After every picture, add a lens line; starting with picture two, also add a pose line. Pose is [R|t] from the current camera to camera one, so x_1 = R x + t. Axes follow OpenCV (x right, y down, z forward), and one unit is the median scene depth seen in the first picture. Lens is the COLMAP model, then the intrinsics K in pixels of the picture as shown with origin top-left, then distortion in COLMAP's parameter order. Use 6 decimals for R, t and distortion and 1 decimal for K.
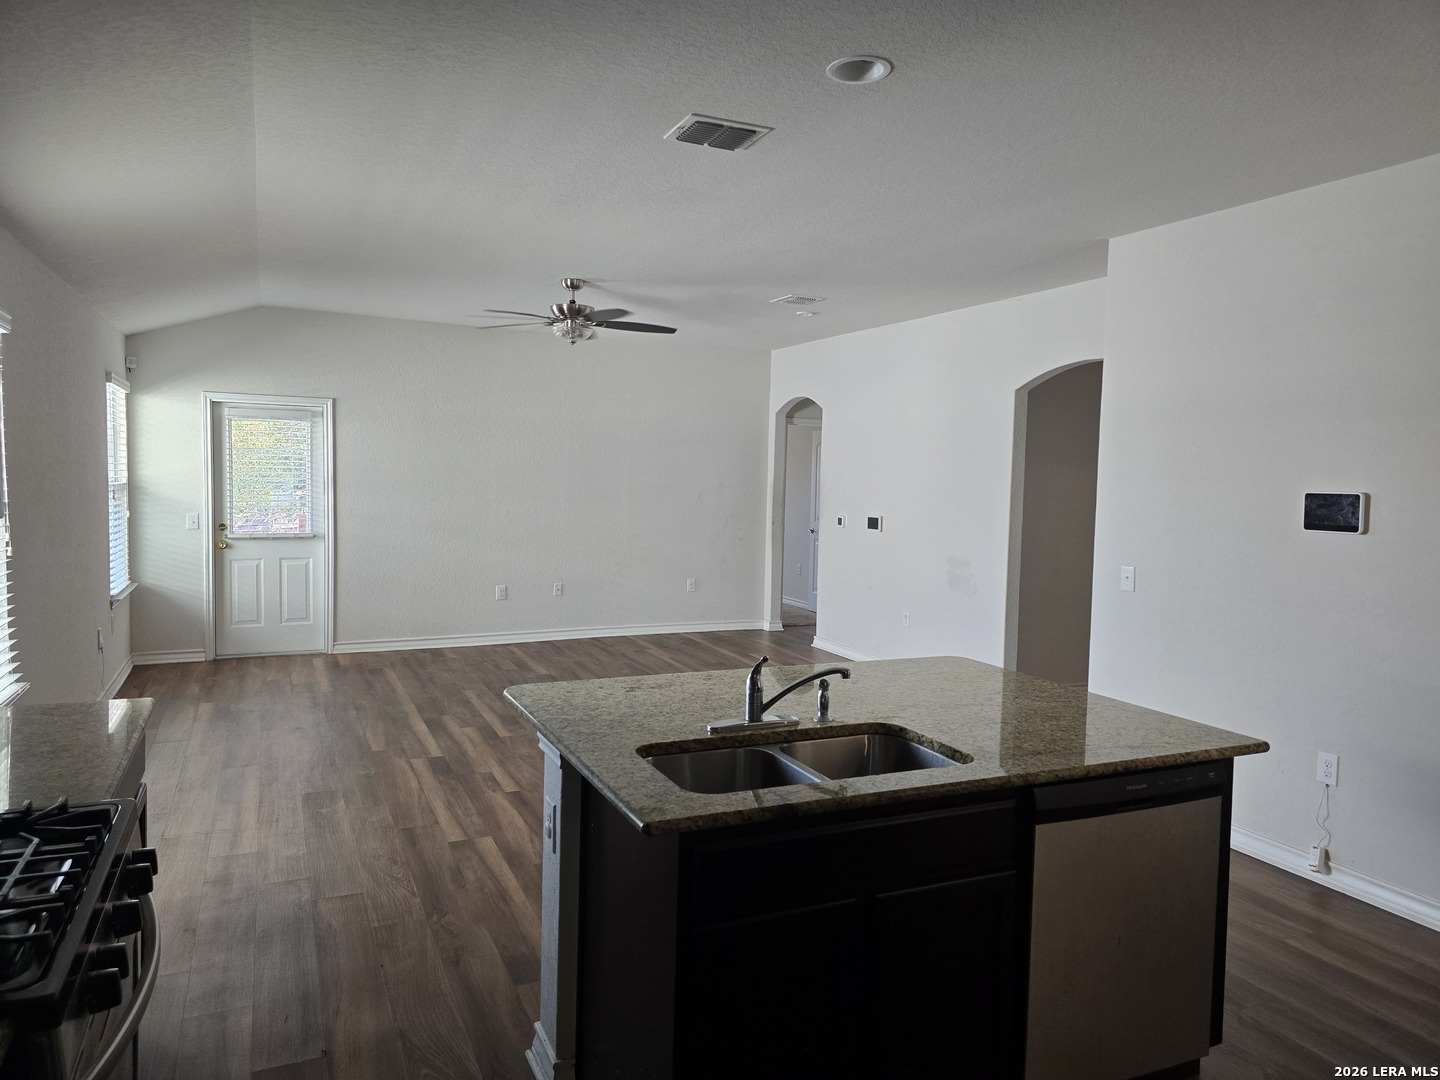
lens RADIAL K [[966.5, 0, 719.4], [0, 966.5, 536.4], [0, 0, 1]] dist [0.043614, -0.029625]
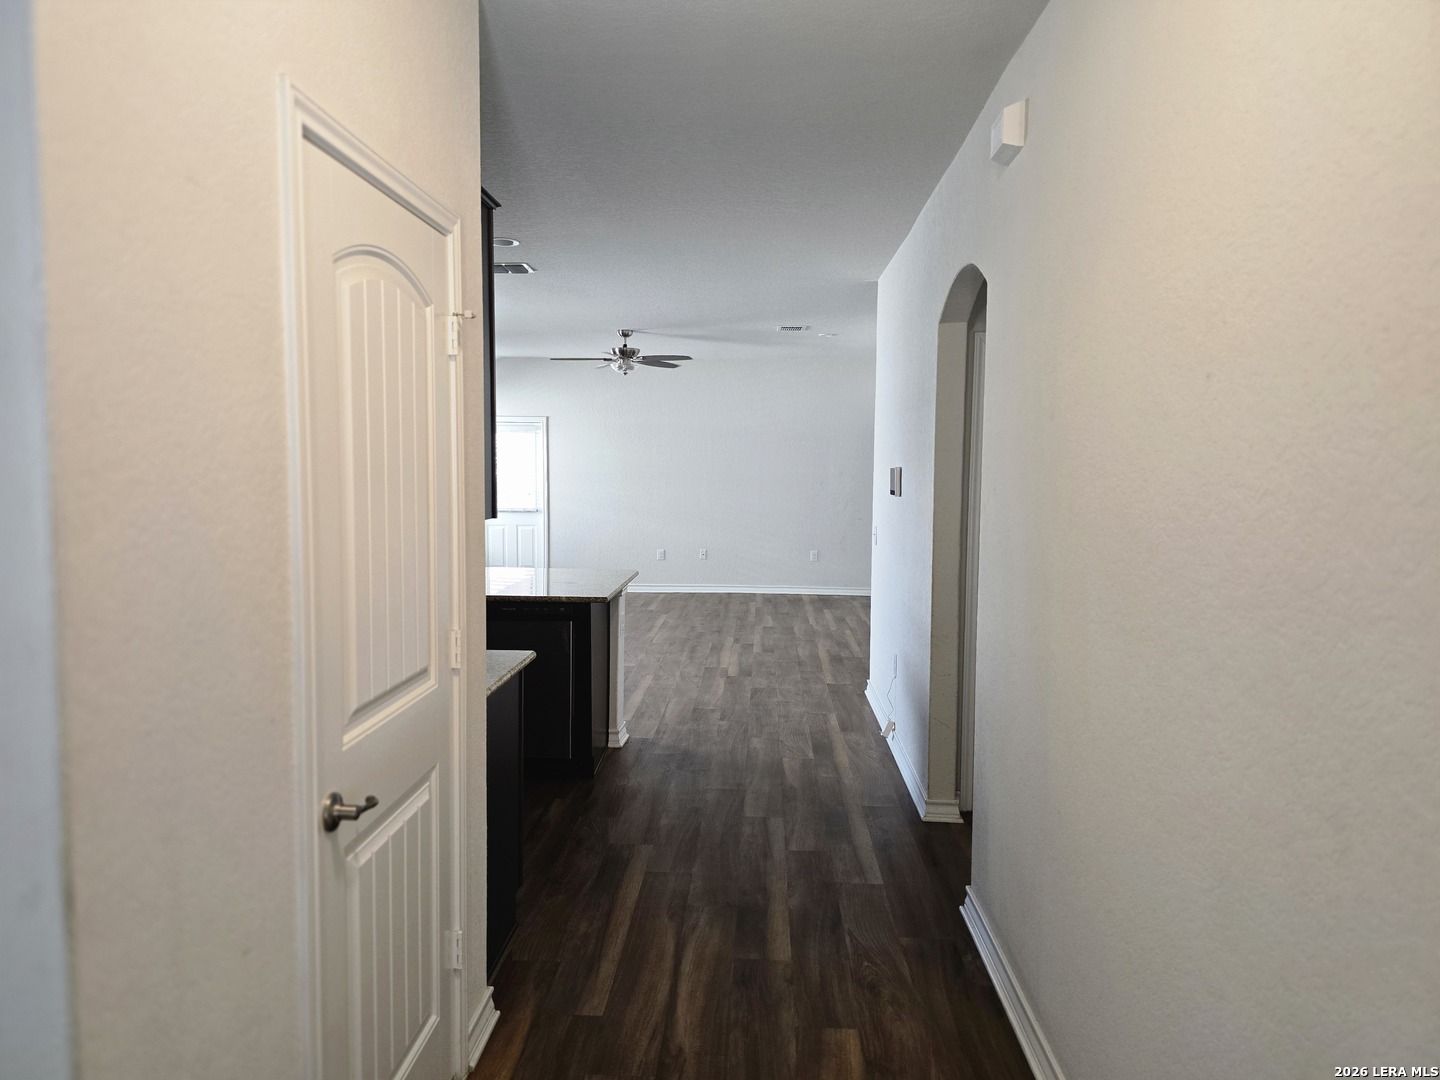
lens RADIAL K [[966.5, 0, 714.2], [0, 966.5, 545.1], [0, 0, 1]] dist [0.043614, -0.029625]
pose [[0.882885, 0.025693, -0.468886, 0.734371], [-0.021314, 0.999666, 0.014645, 0.035996], [0.469106, -0.002936, 0.883137, -0.243492]]
